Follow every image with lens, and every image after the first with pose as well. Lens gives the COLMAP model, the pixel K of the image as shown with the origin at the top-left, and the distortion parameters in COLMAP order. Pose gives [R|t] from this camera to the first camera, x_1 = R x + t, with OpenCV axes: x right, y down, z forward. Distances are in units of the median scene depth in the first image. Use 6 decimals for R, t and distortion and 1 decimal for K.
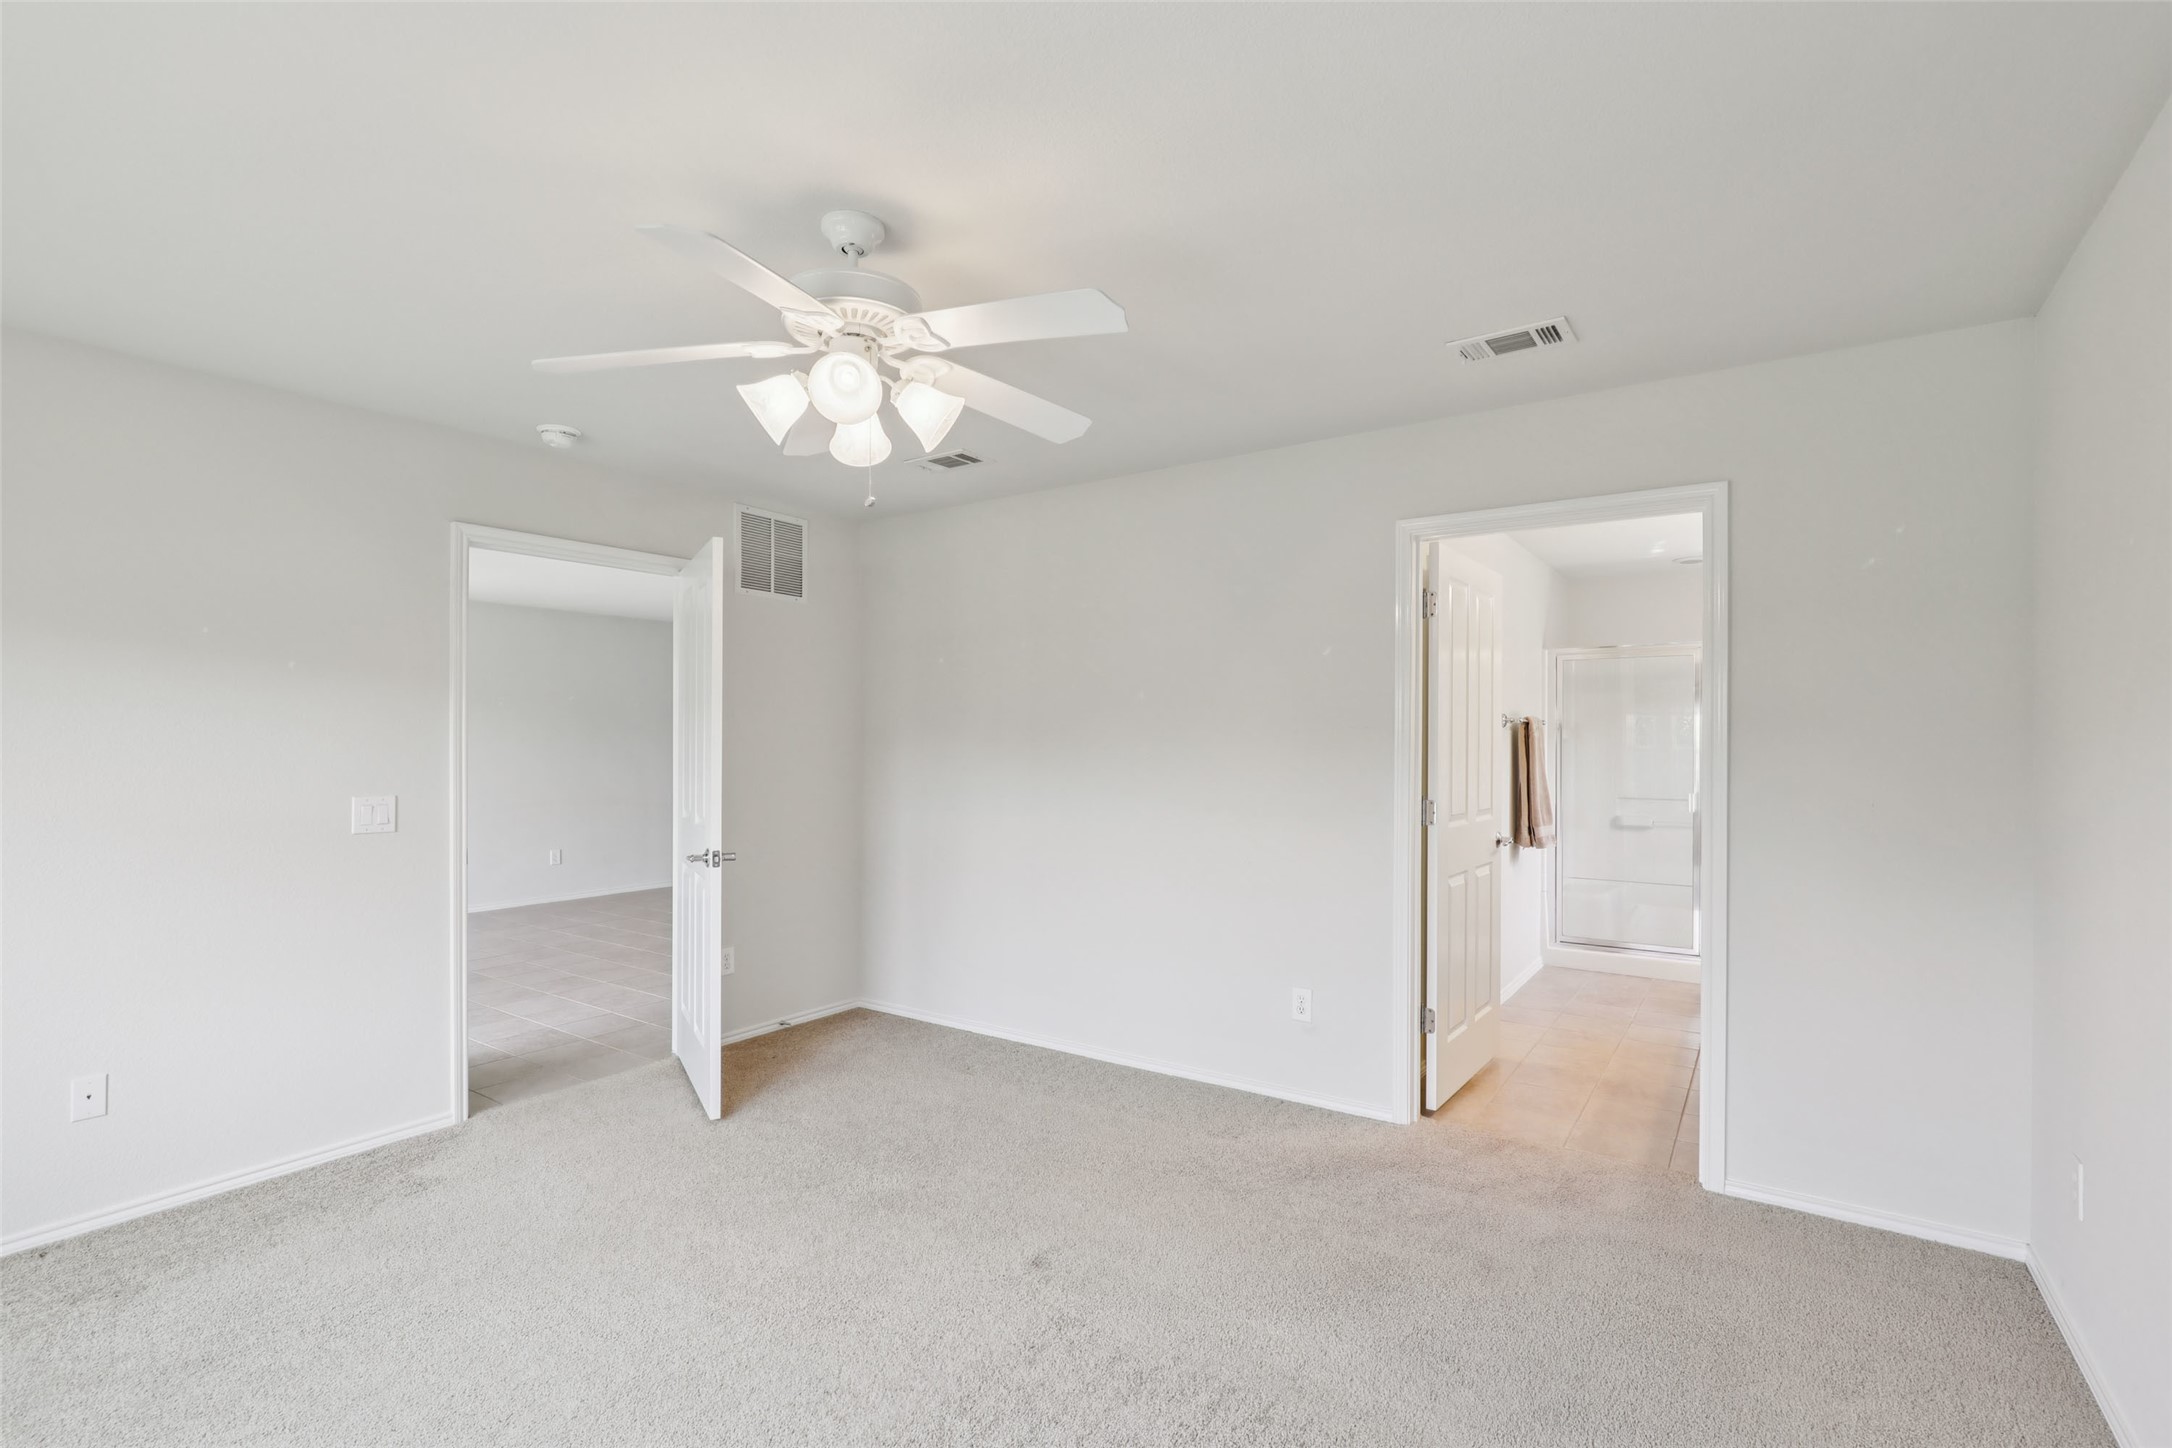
lens RADIAL K [[999.3, 0, 1090.0], [0, 999.3, 737.8], [0, 0, 1]] dist [-0.003724, -0.000320]
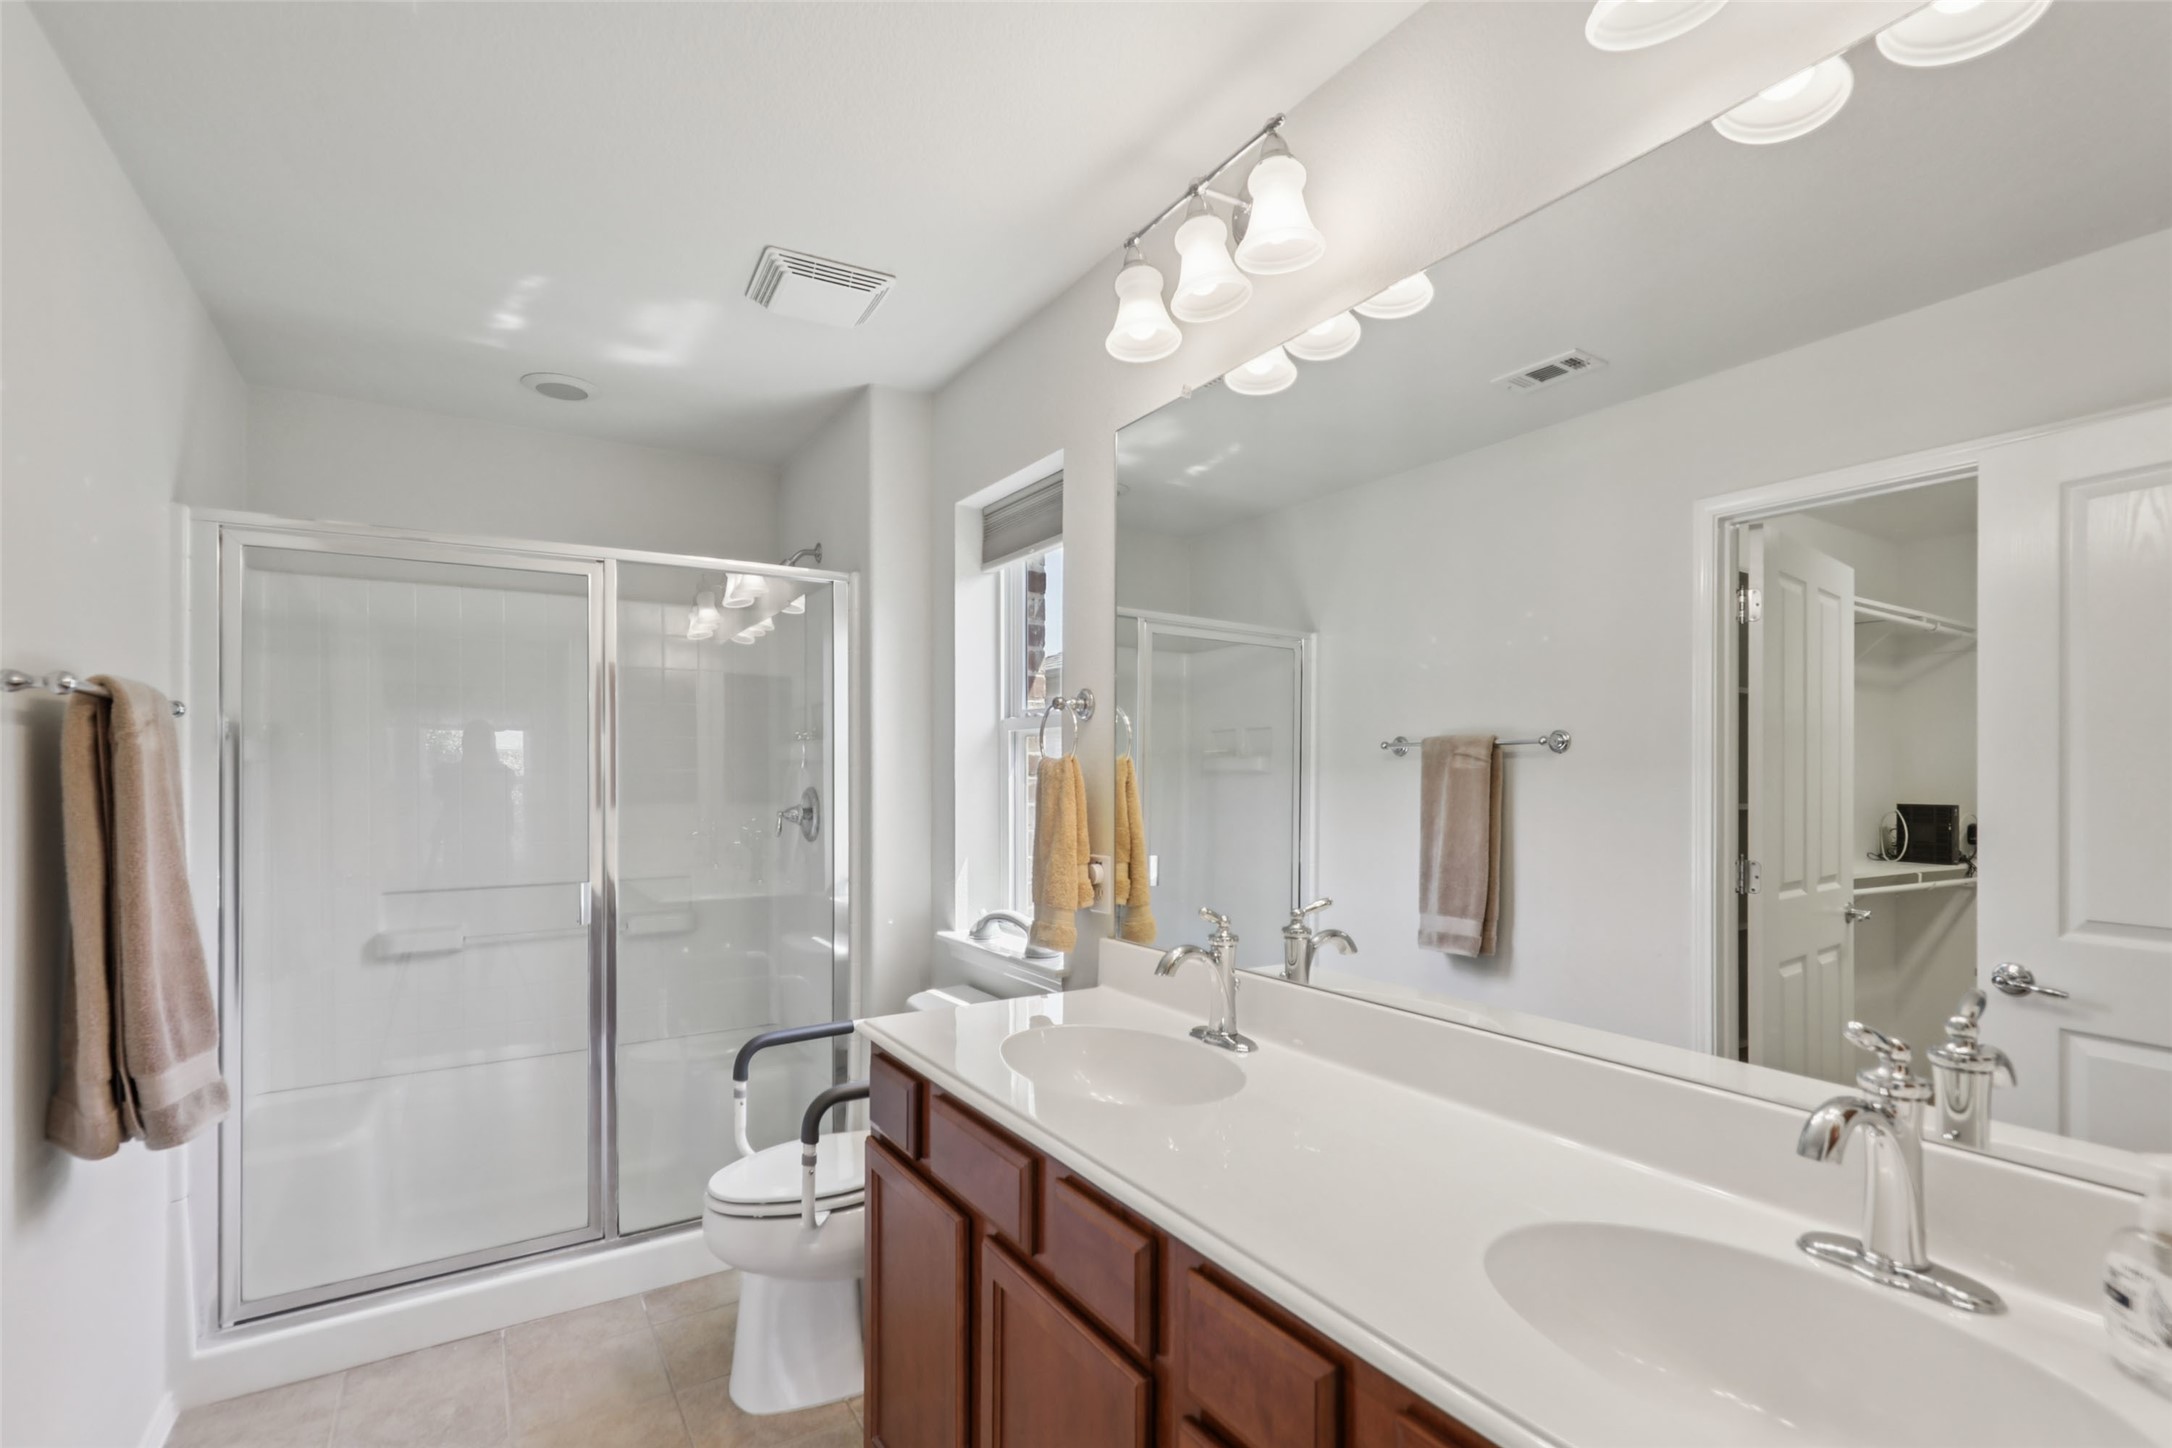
lens RADIAL K [[980.2, 0, 1090.1], [0, 980.2, 770.7], [0, 0, 1]] dist [-0.000662, 0.000154]
pose [[0.381913, -0.000982, 0.924198, 0.287917], [0.001247, 0.999999, 0.000547, 0.005156], [-0.924197, 0.000944, 0.381914, 0.636966]]
